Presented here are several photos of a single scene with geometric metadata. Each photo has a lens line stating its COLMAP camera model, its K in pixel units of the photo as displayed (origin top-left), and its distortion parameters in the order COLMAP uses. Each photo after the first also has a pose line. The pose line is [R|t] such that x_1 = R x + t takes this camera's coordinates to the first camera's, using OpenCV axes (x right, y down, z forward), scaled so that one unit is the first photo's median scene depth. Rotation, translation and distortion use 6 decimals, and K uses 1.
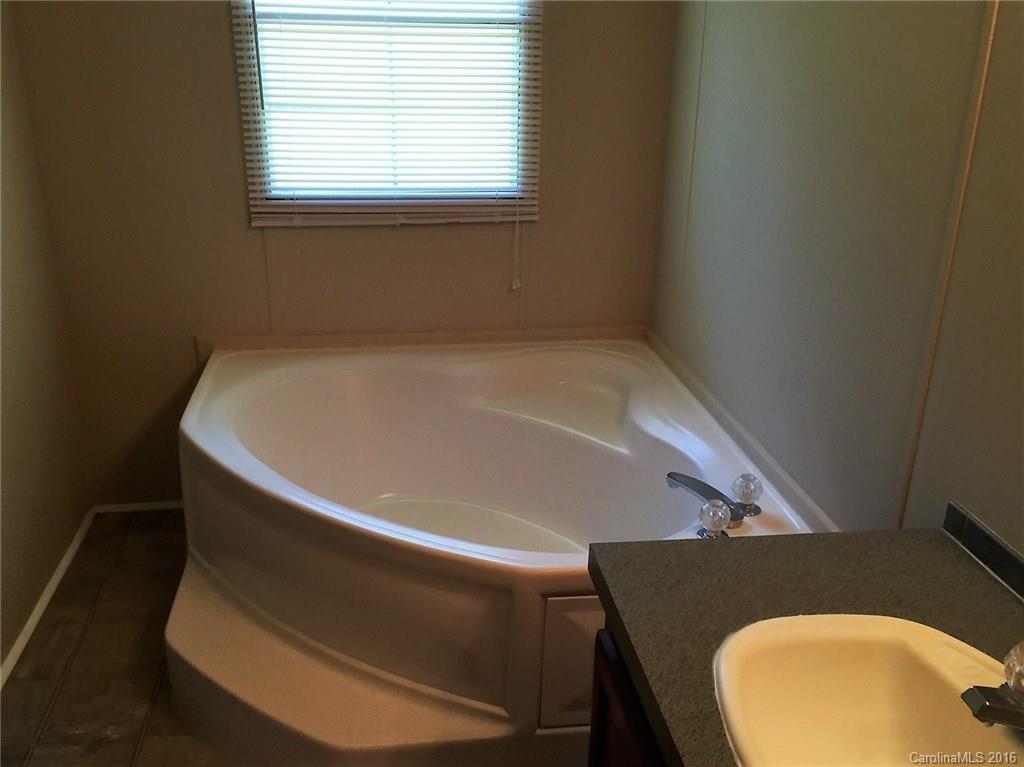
lens RADIAL K [[965.0, 0, 500.1], [0, 965.0, 409.2], [0, 0, 1]] dist [0.032629, 0.000000]
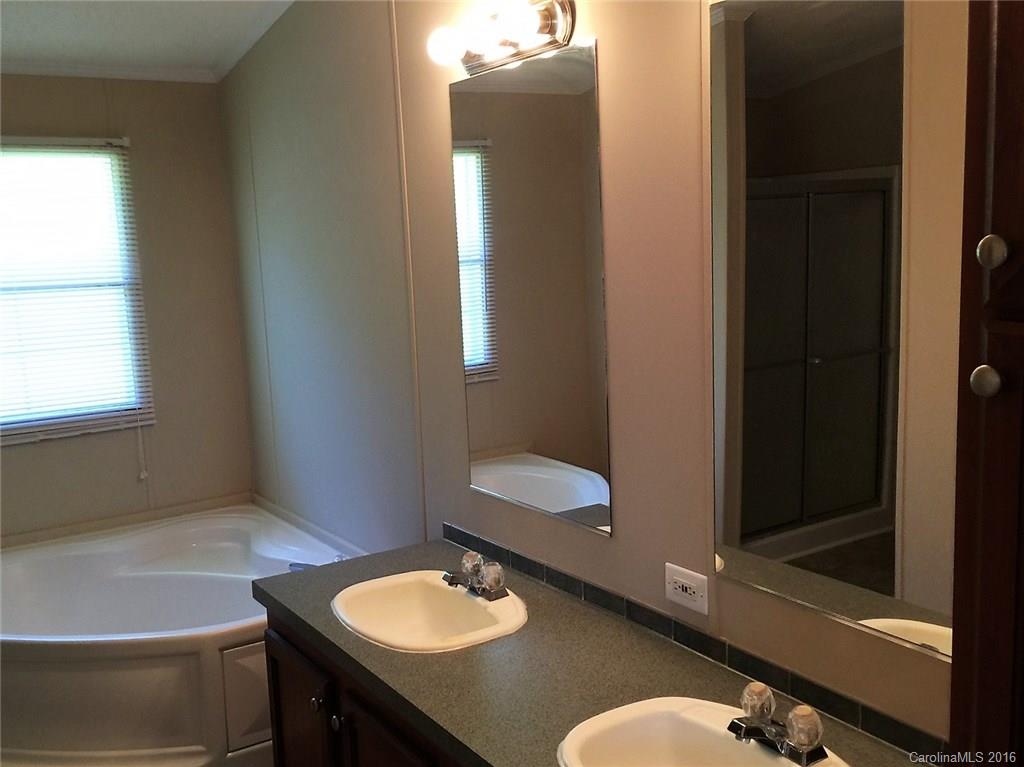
lens RADIAL K [[965.0, 0, 512.1], [0, 965.0, 384.2], [0, 0, 1]] dist [0.032629, 0.000000]
pose [[0.894841, -0.111408, 0.432259, -0.091114], [0.210727, 0.959091, -0.189045, 0.103708], [-0.393515, 0.260254, 0.881711, -0.360734]]
